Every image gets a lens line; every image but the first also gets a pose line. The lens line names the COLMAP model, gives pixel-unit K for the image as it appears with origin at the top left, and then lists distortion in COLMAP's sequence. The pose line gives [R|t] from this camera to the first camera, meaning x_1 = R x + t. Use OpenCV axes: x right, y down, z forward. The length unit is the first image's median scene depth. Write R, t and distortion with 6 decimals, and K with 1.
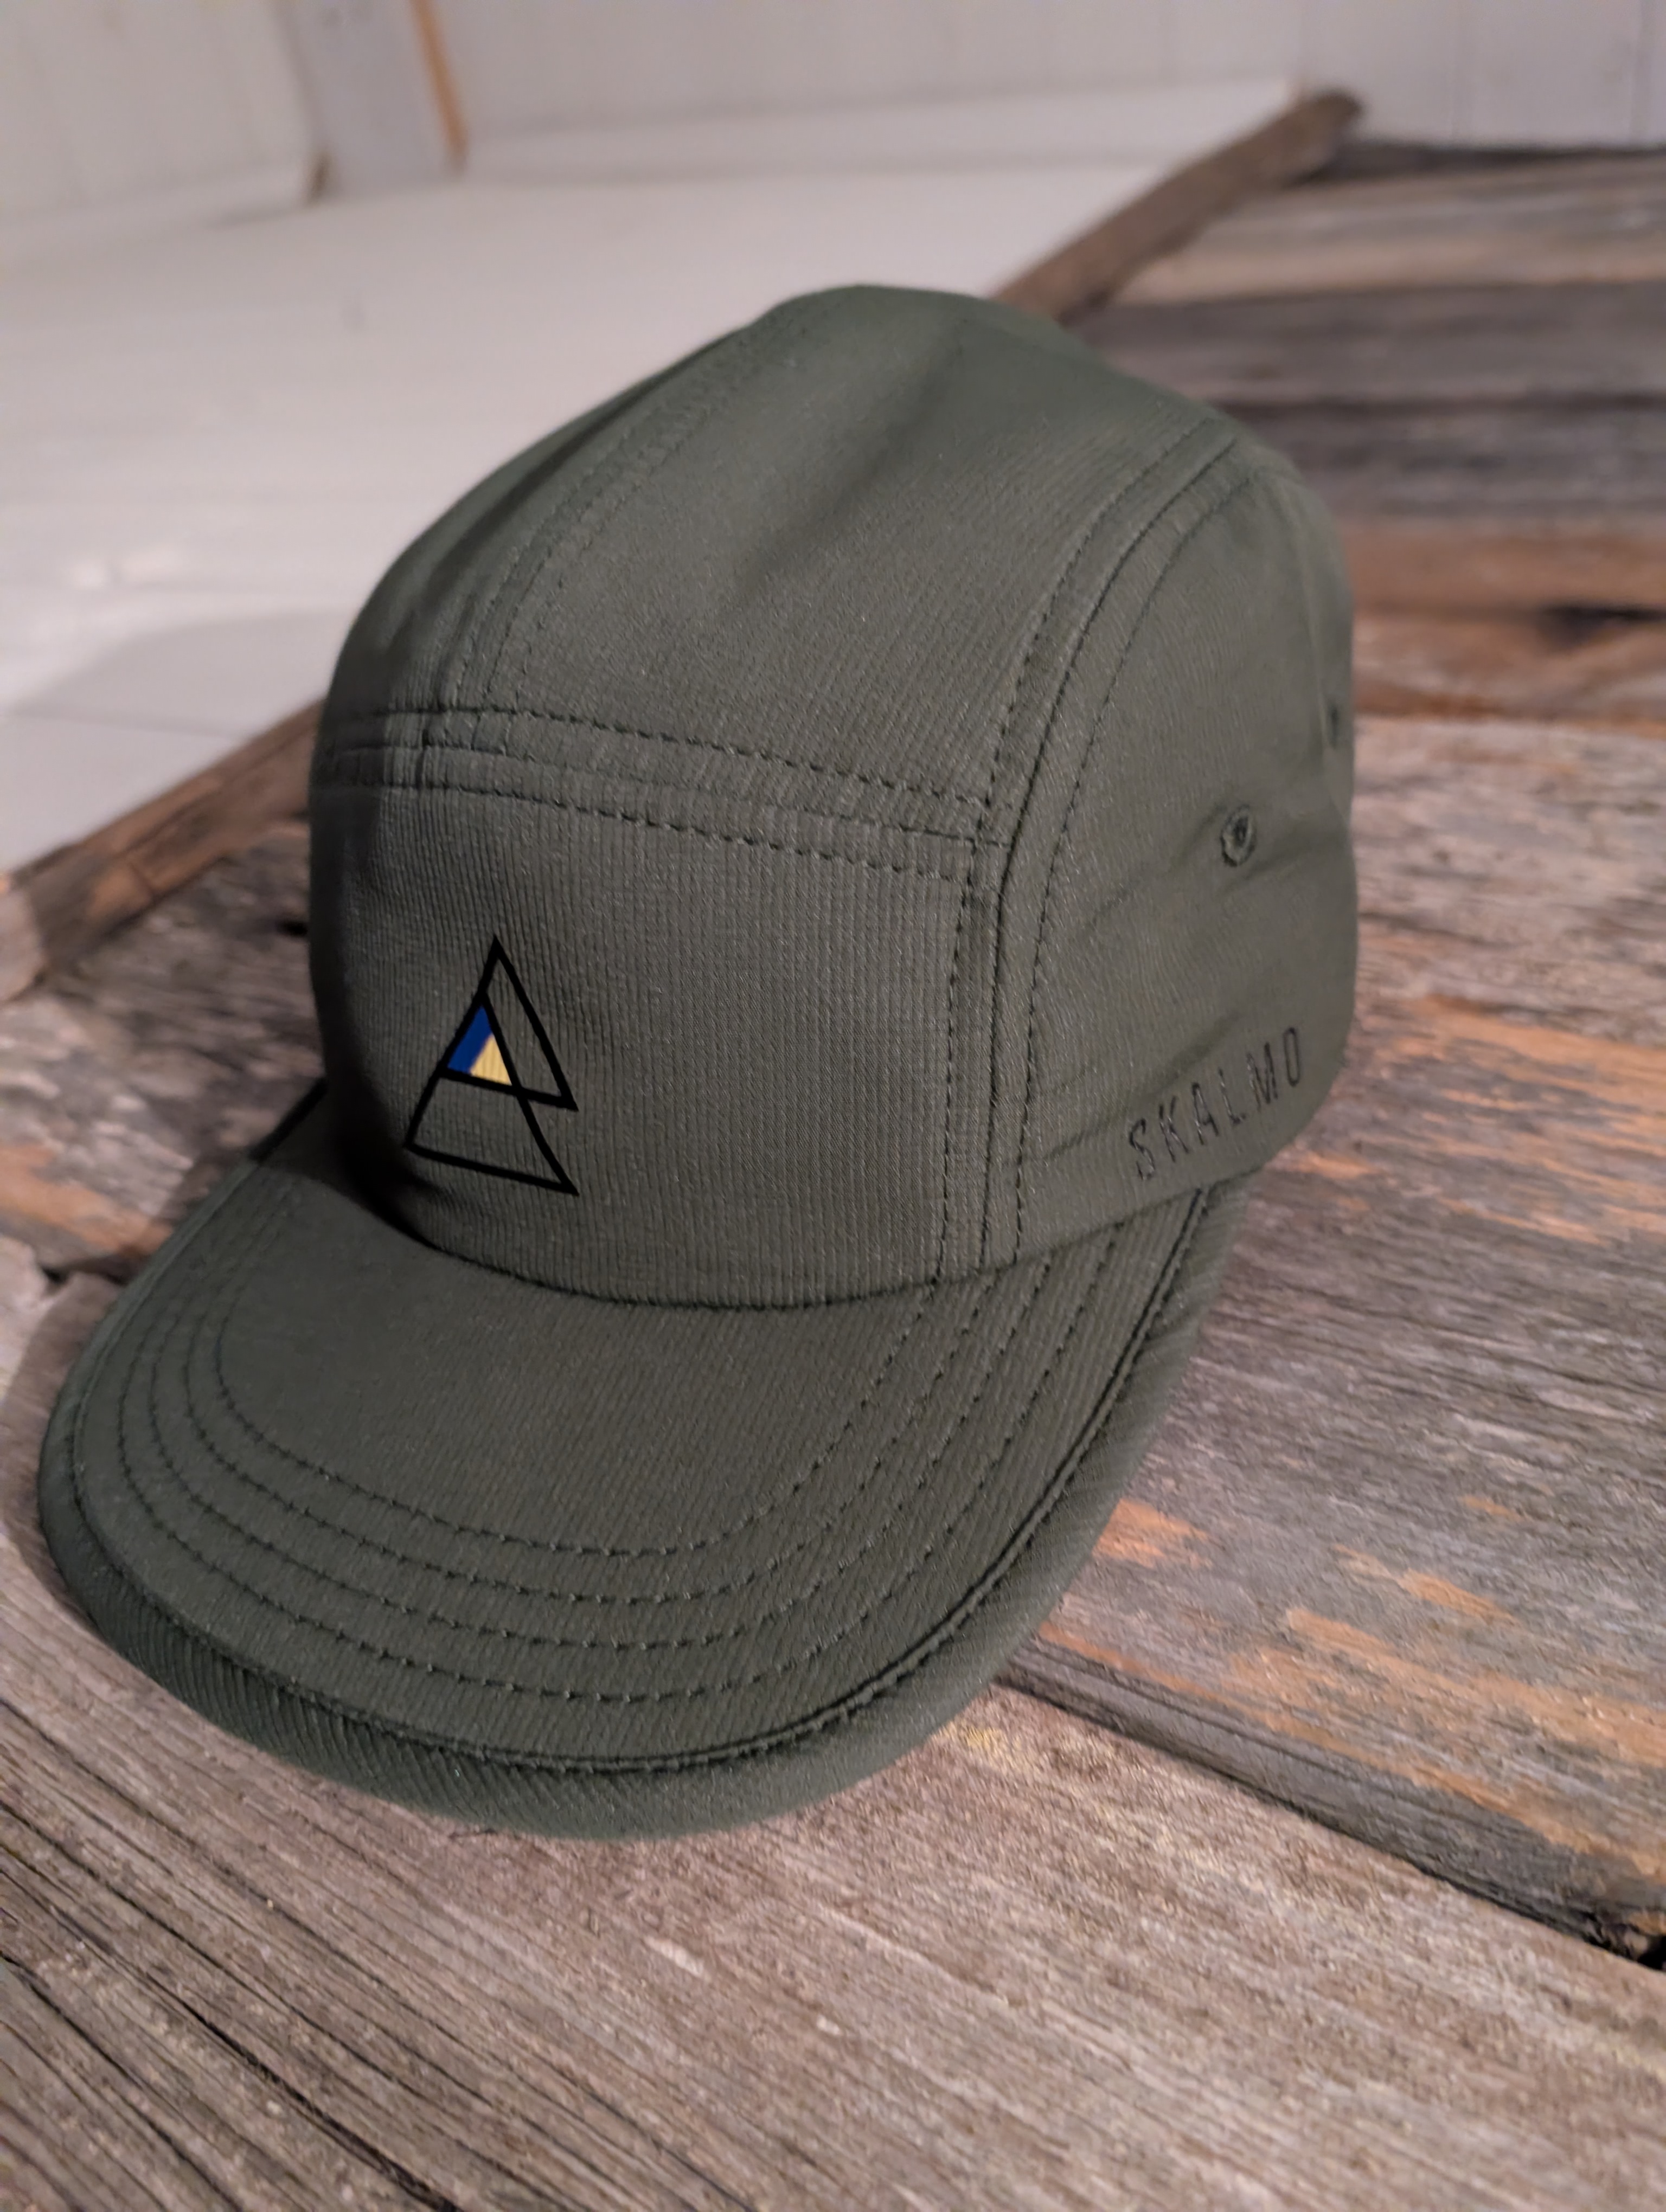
lens RADIAL K [[1677.4, 0, 808.2], [0, 1677.4, 1141.4], [0, 0, 1]] dist [-0.061618, 0.043438]
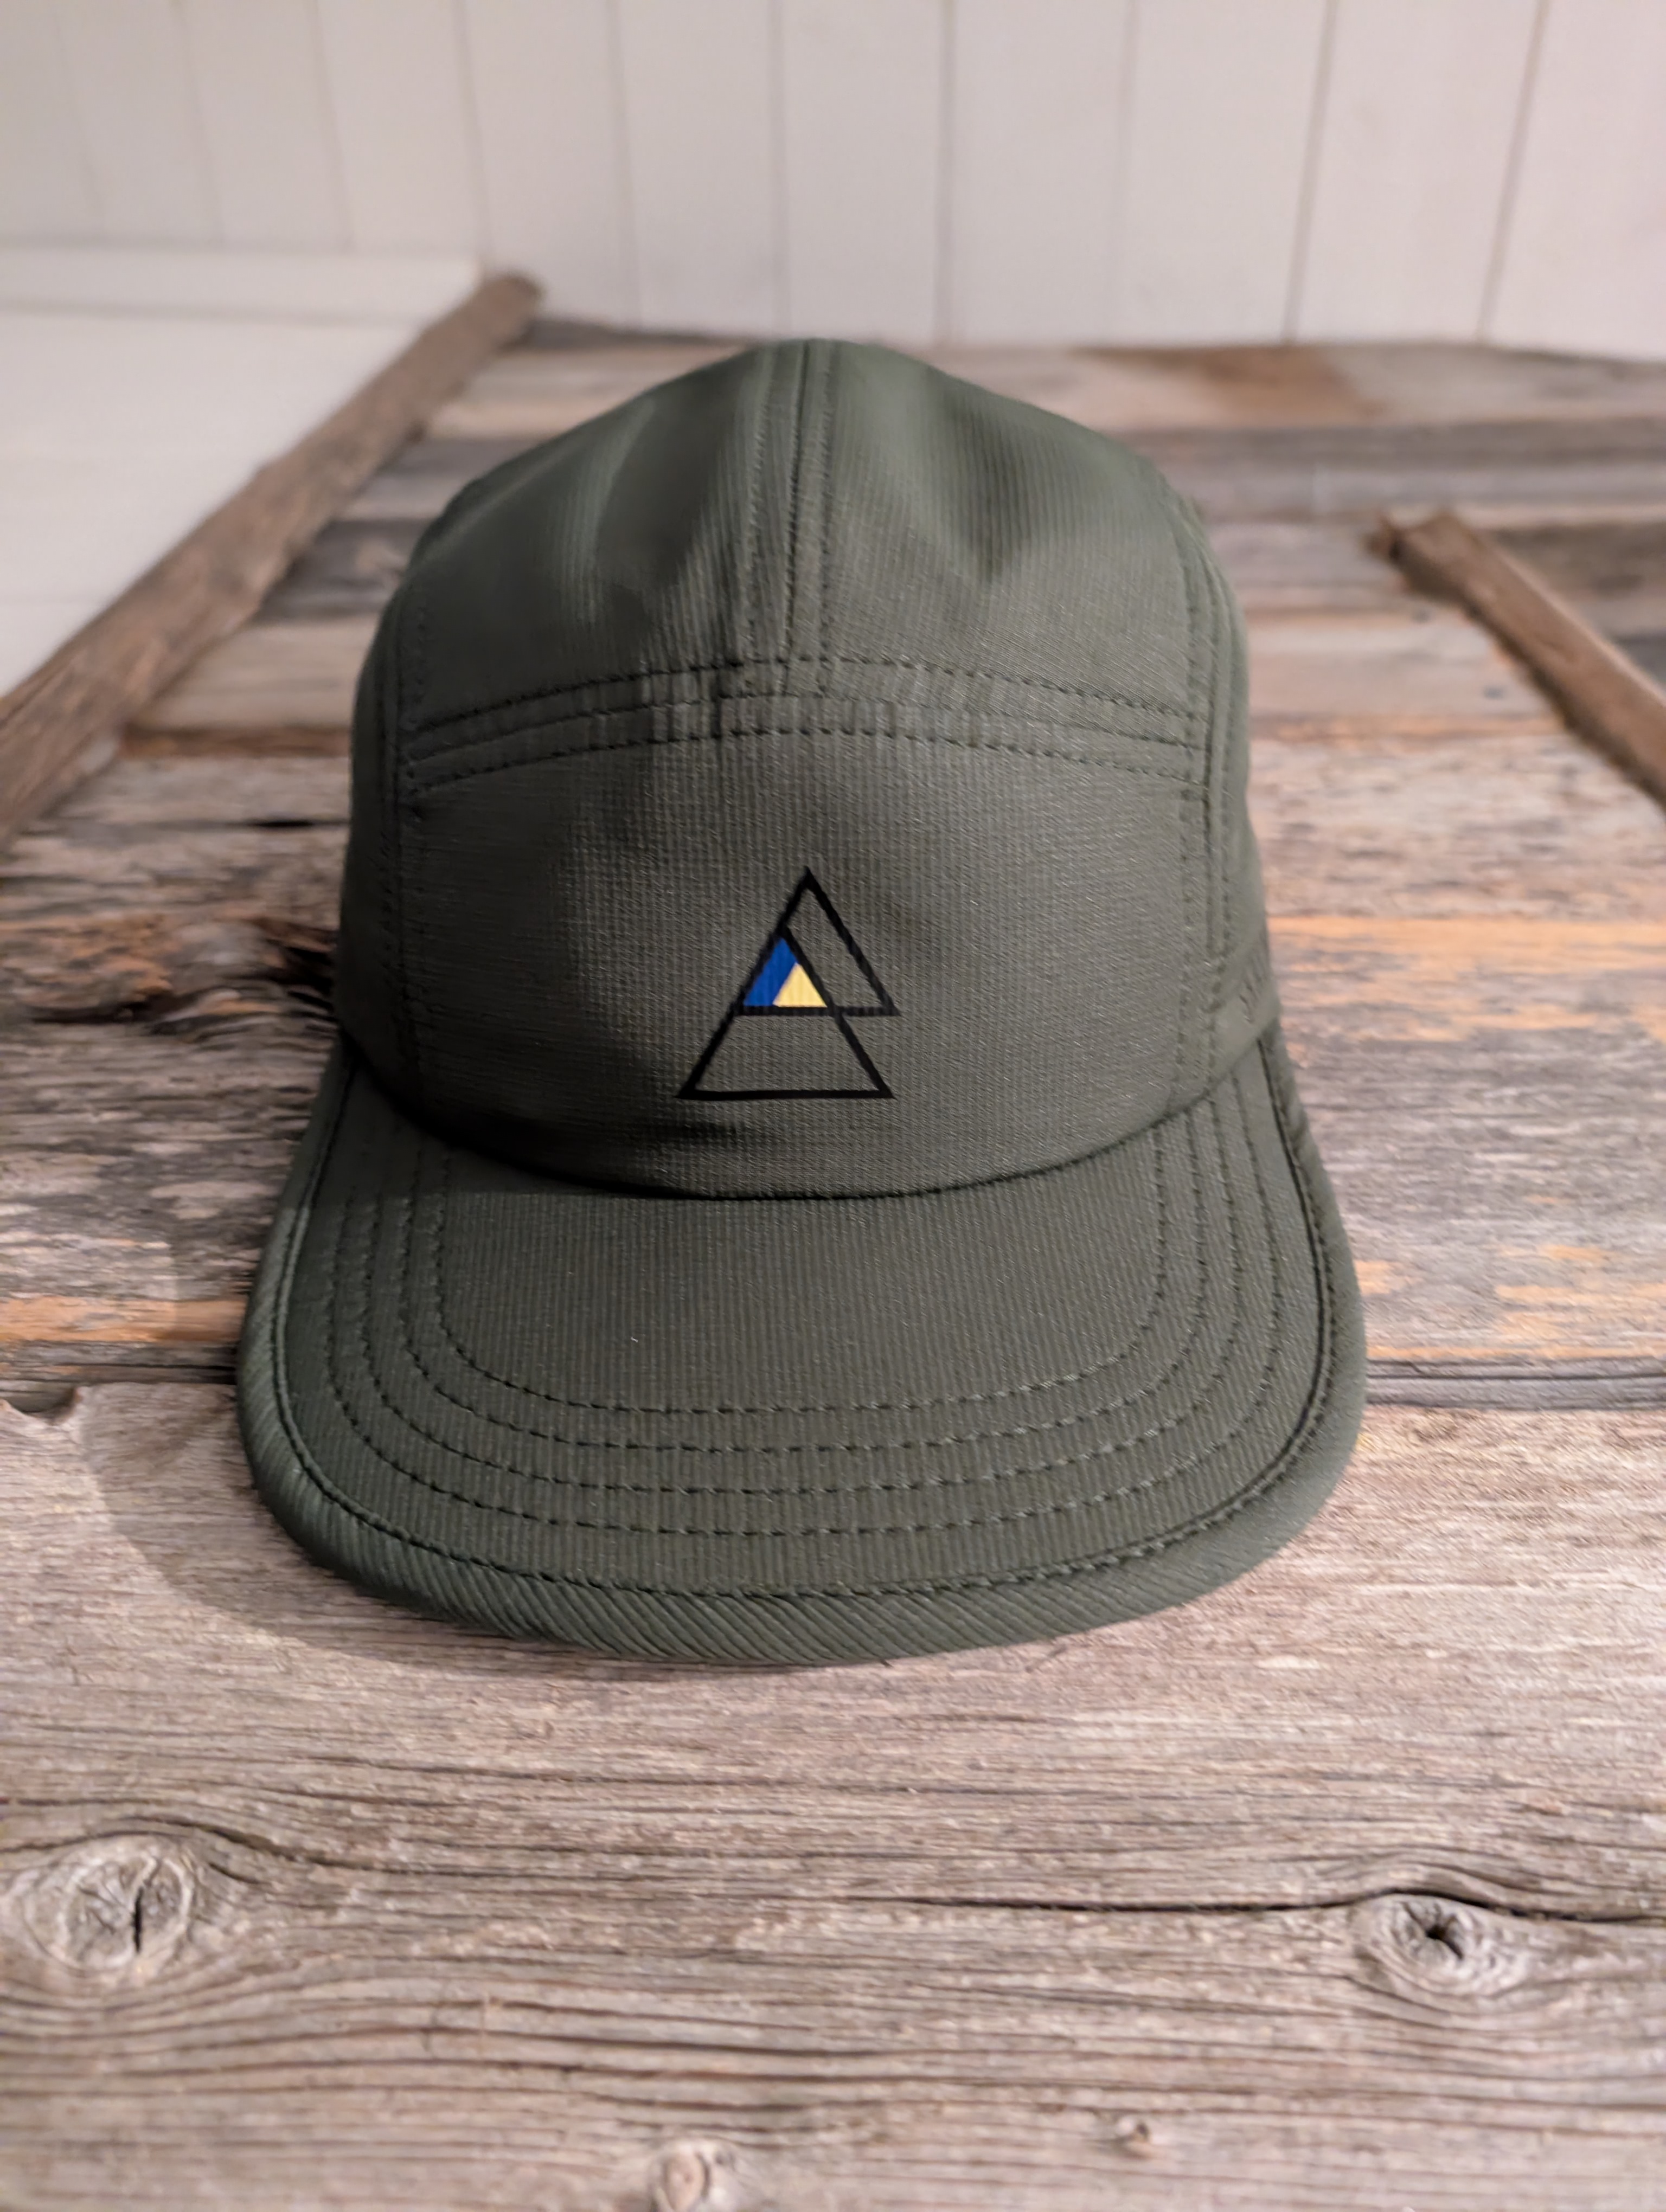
lens RADIAL K [[1662.1, 0, 833.0], [0, 1662.1, 1106.0], [0, 0, 1]] dist [-0.053480, 0.053023]
pose [[0.845127, -0.149949, 0.513105, -0.776945], [0.204967, 0.977388, -0.051967, 0.090920], [-0.493710, 0.149088, 0.856751, 0.094789]]
